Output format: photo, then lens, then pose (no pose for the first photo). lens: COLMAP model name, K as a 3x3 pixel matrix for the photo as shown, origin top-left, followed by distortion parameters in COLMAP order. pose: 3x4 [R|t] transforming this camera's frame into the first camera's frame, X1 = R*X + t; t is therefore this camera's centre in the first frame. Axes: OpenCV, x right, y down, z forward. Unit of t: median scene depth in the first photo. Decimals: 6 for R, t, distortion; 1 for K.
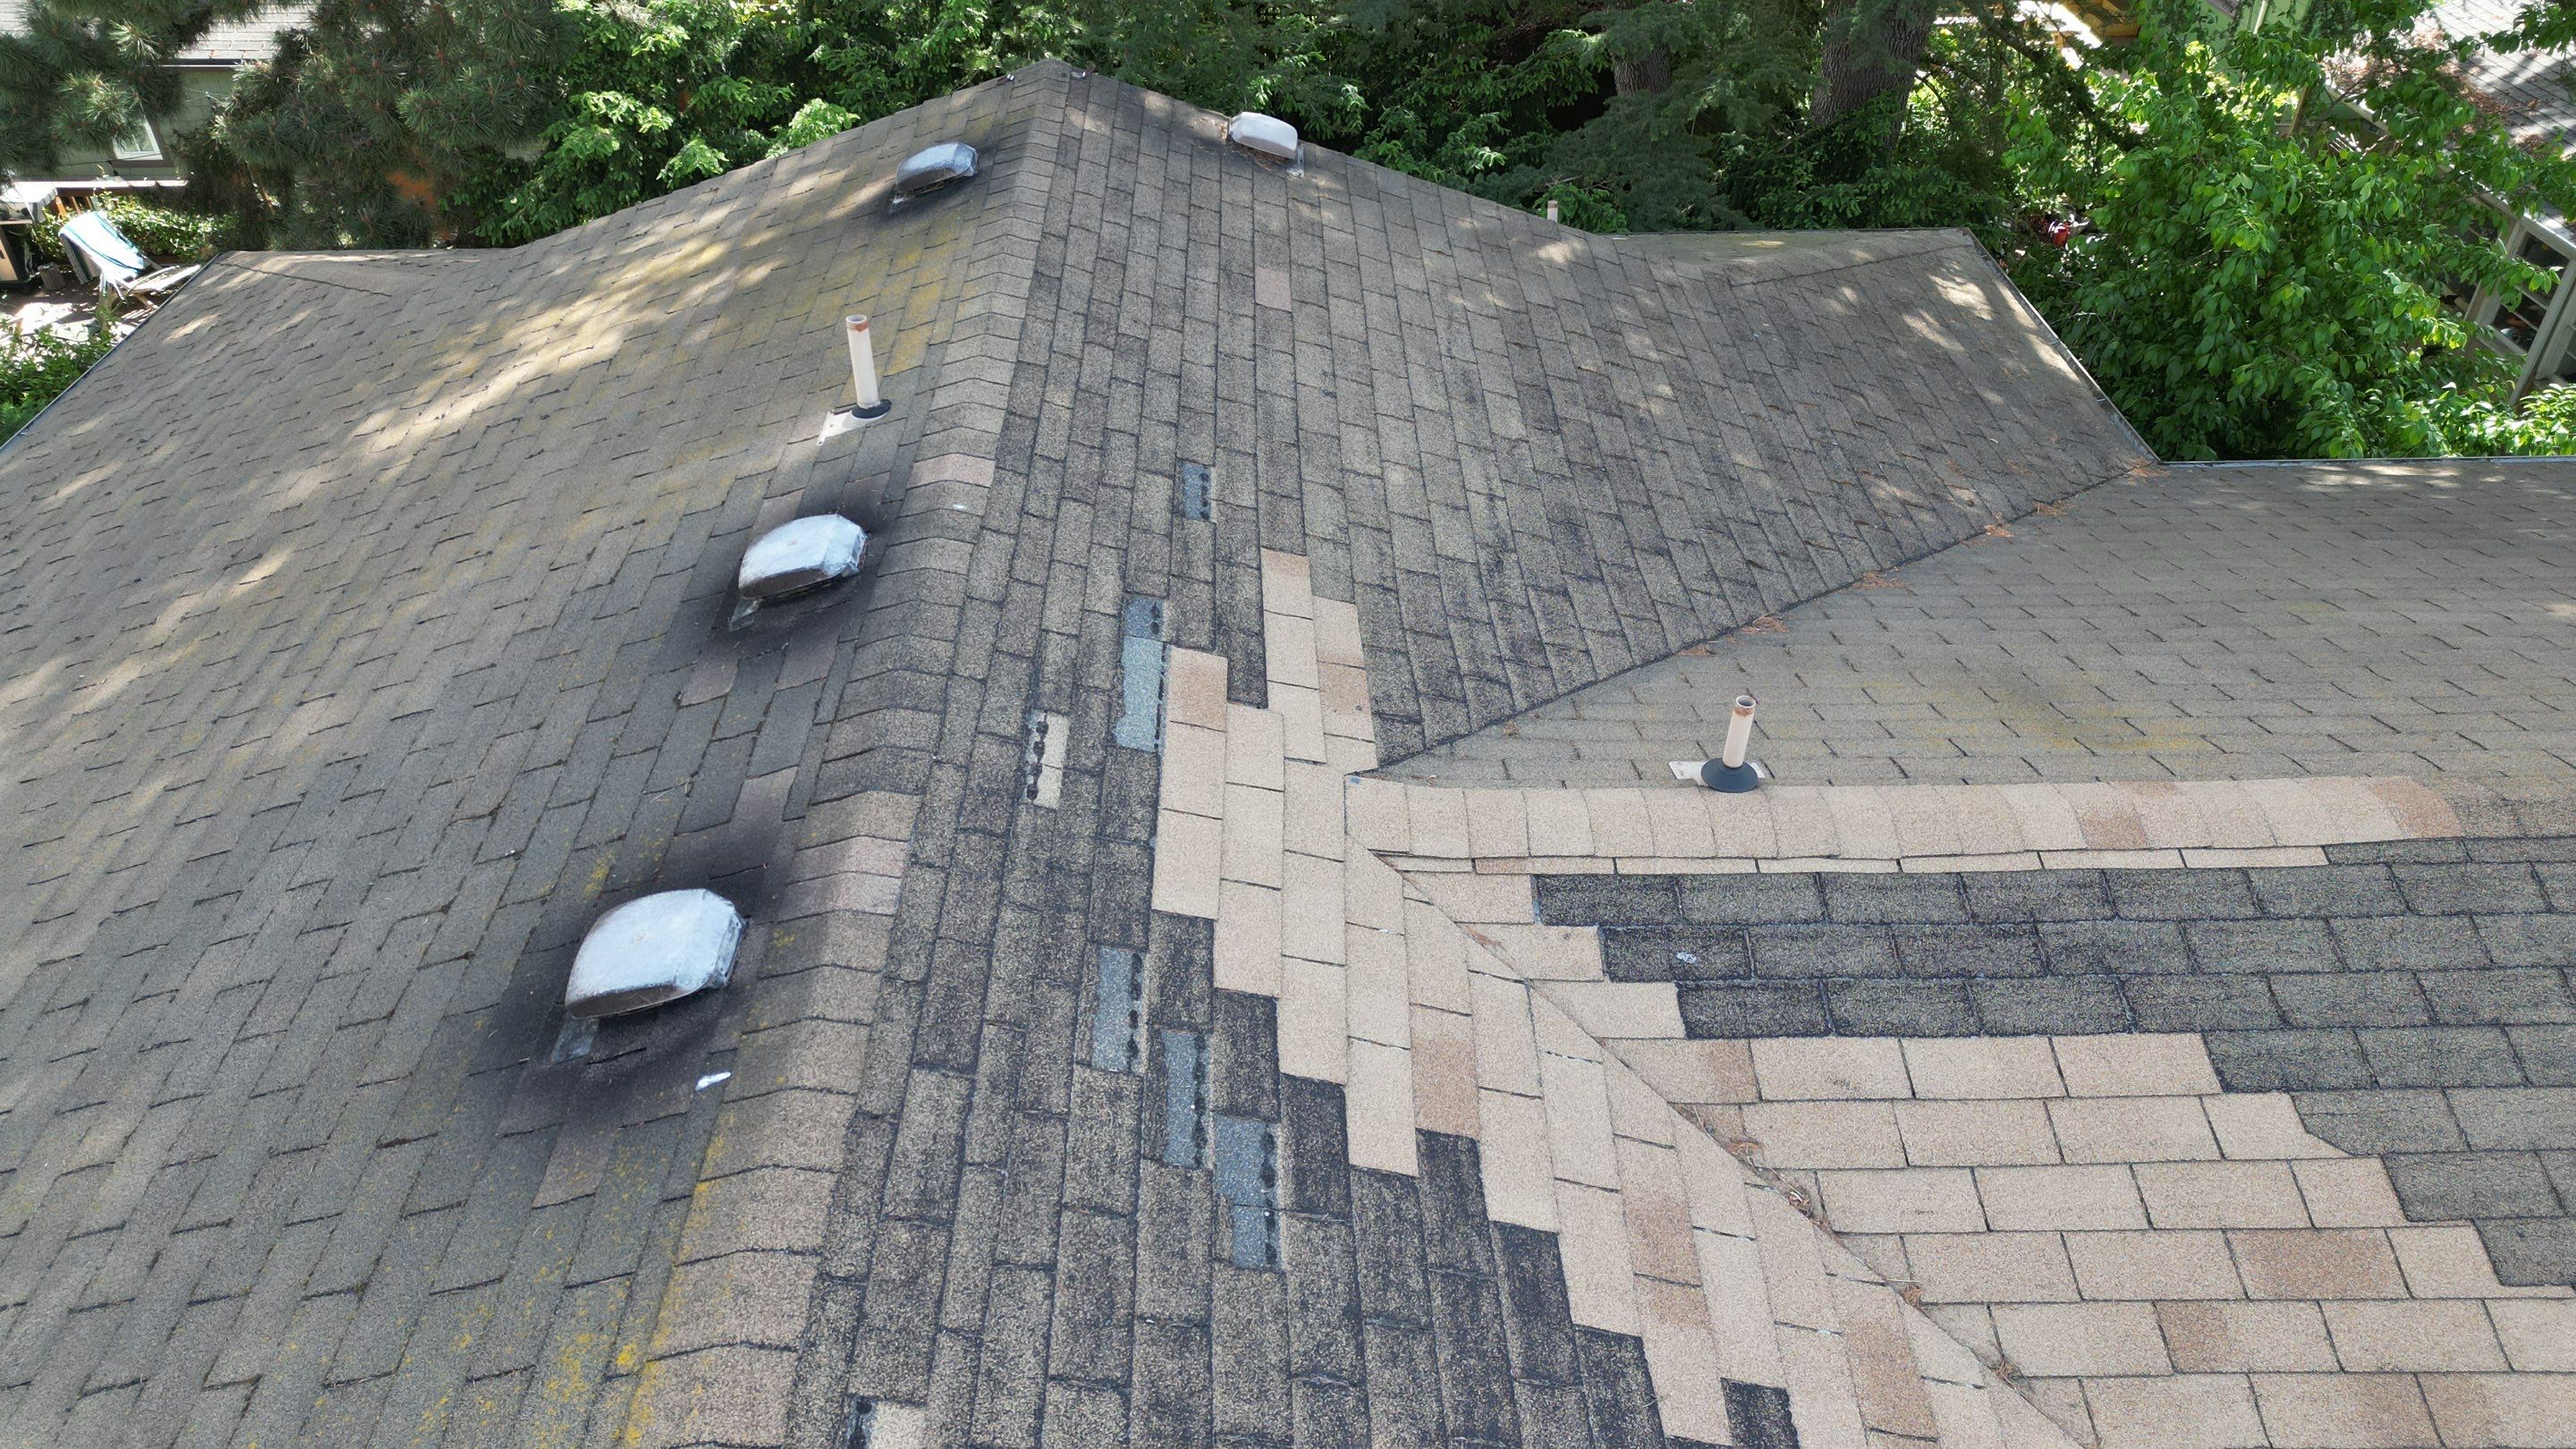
lens RADIAL K [[1793.2, 0, 1272.5], [0, 1793.2, 720.2], [0, 0, 1]] dist [0.080277, -0.066917]
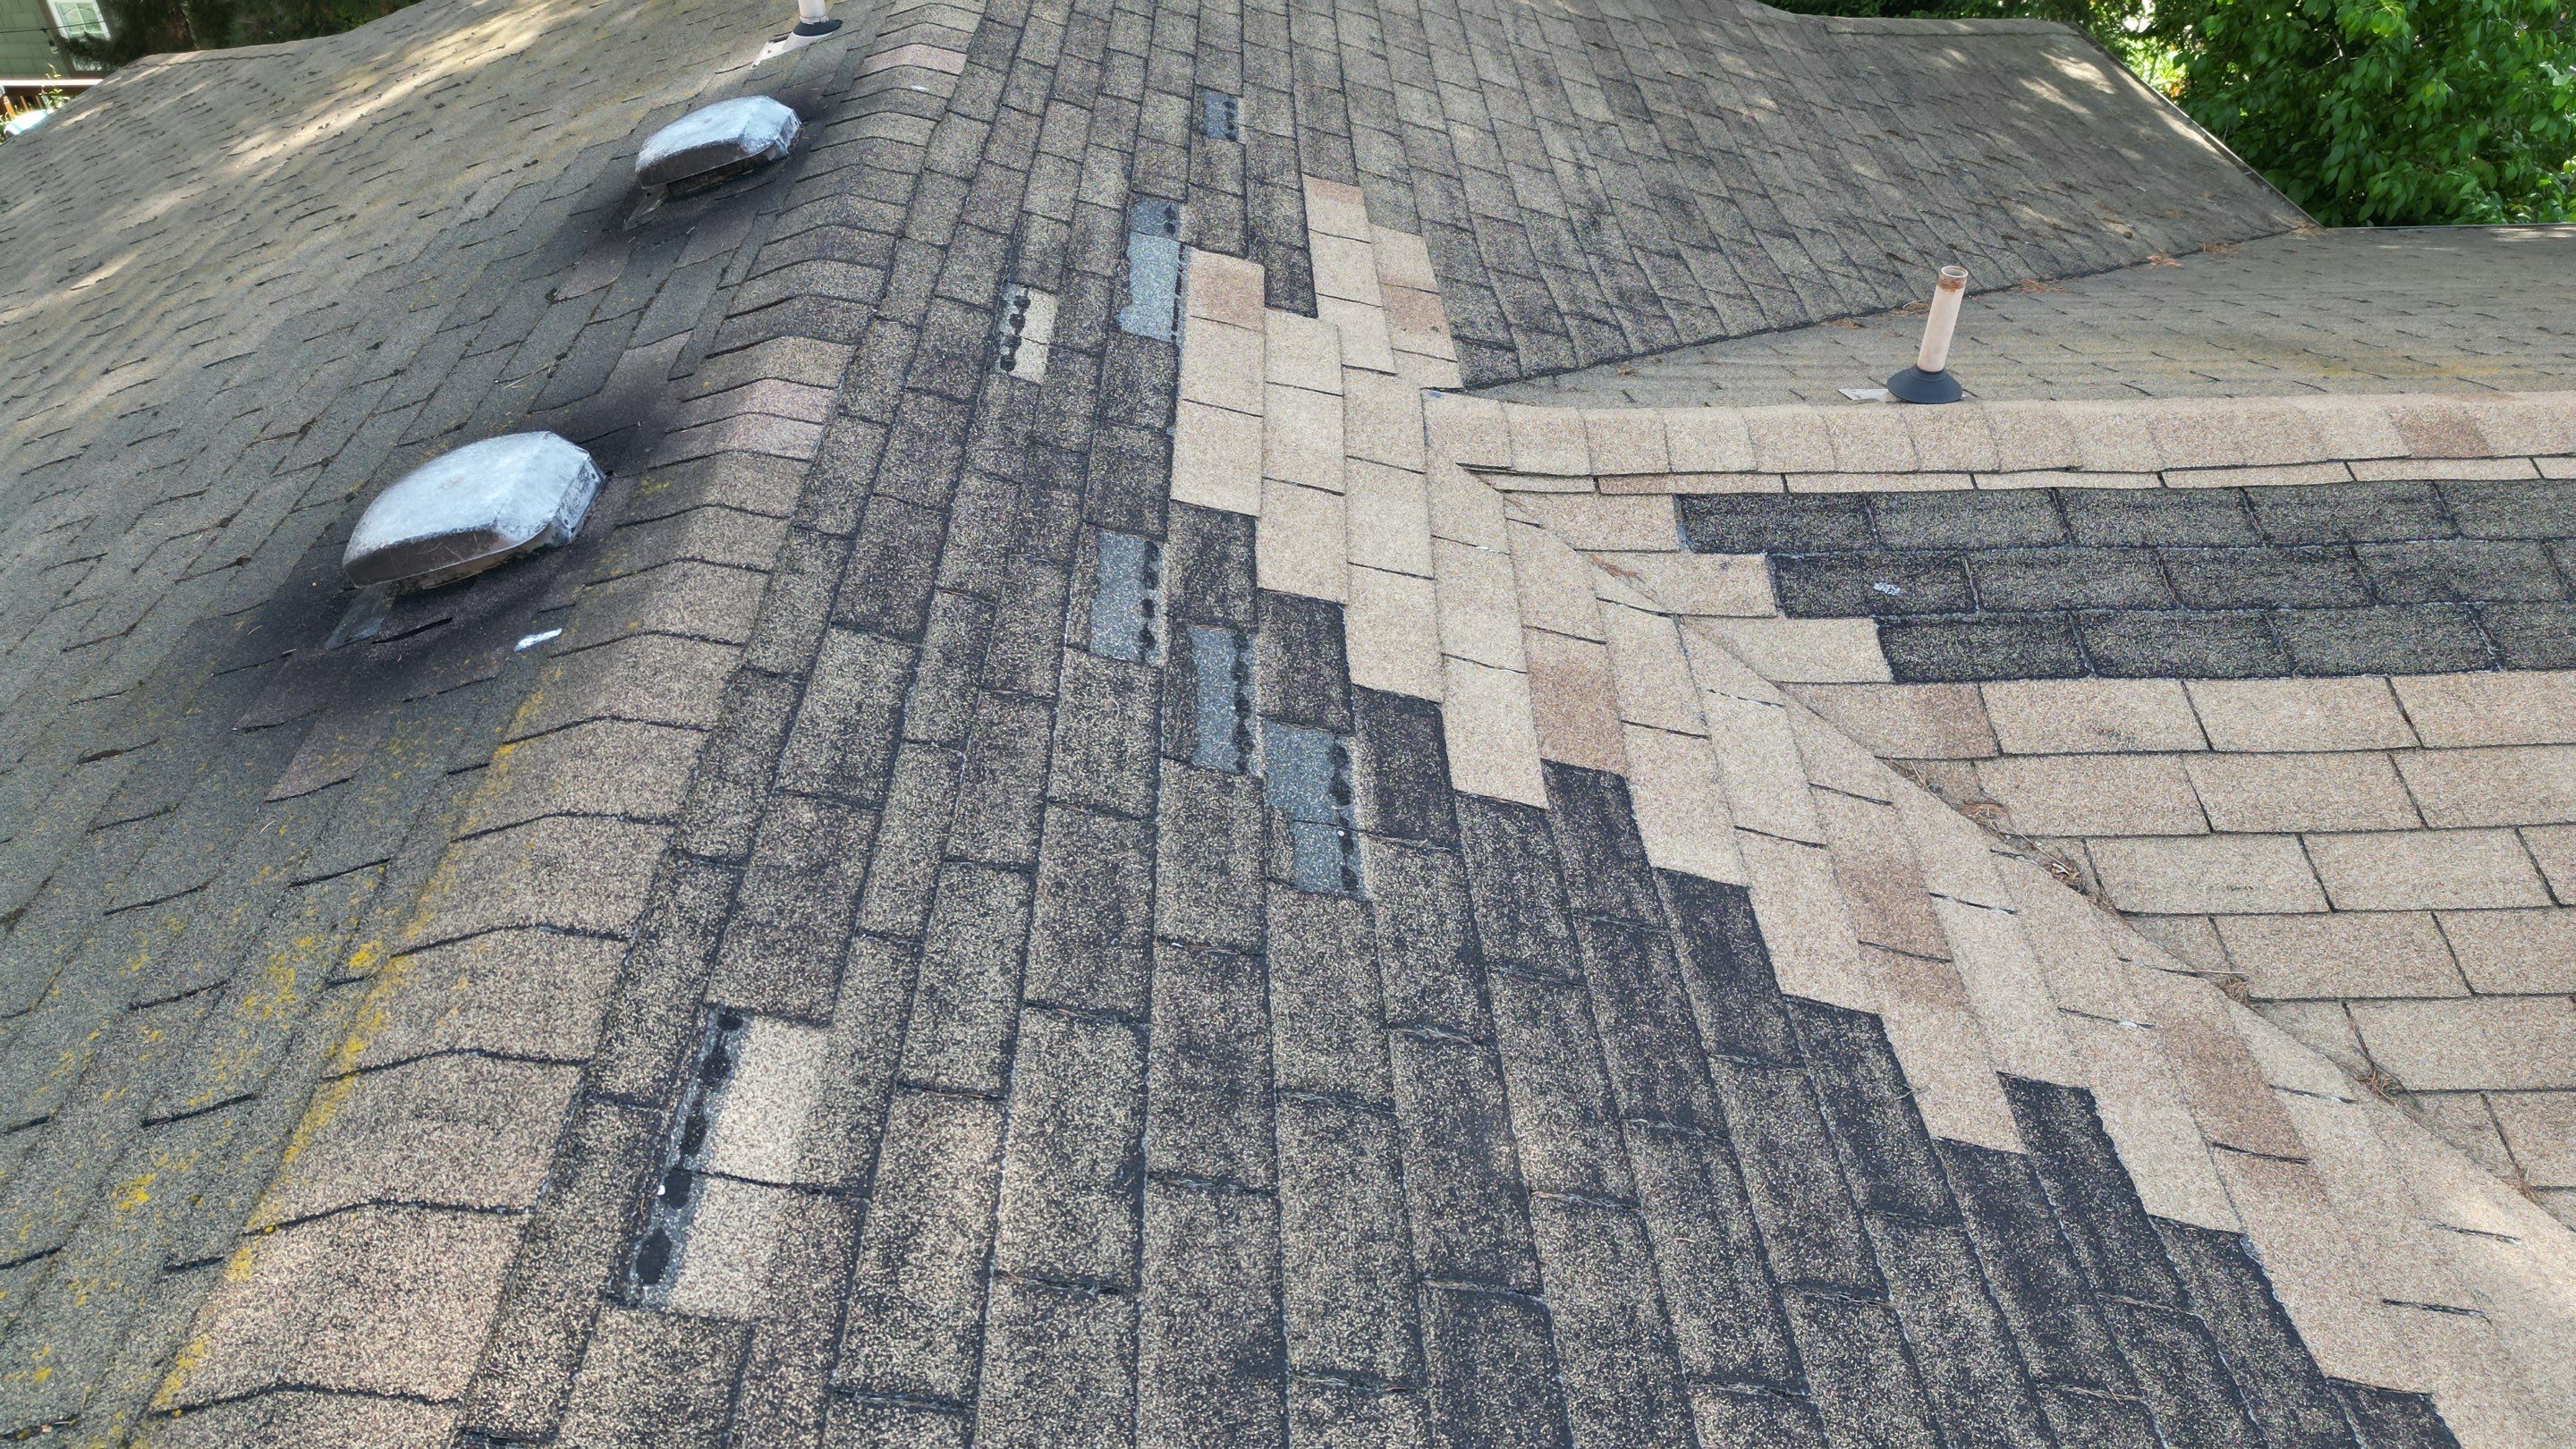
lens RADIAL K [[1793.2, 0, 1270.5], [0, 1793.2, 729.3], [0, 0, 1]] dist [0.080277, -0.066917]
pose [[0.999895, -0.010101, -0.010399, -0.019678], [0.010119, 0.999947, 0.001715, 0.197882], [0.010381, -0.001821, 0.999944, 0.262307]]
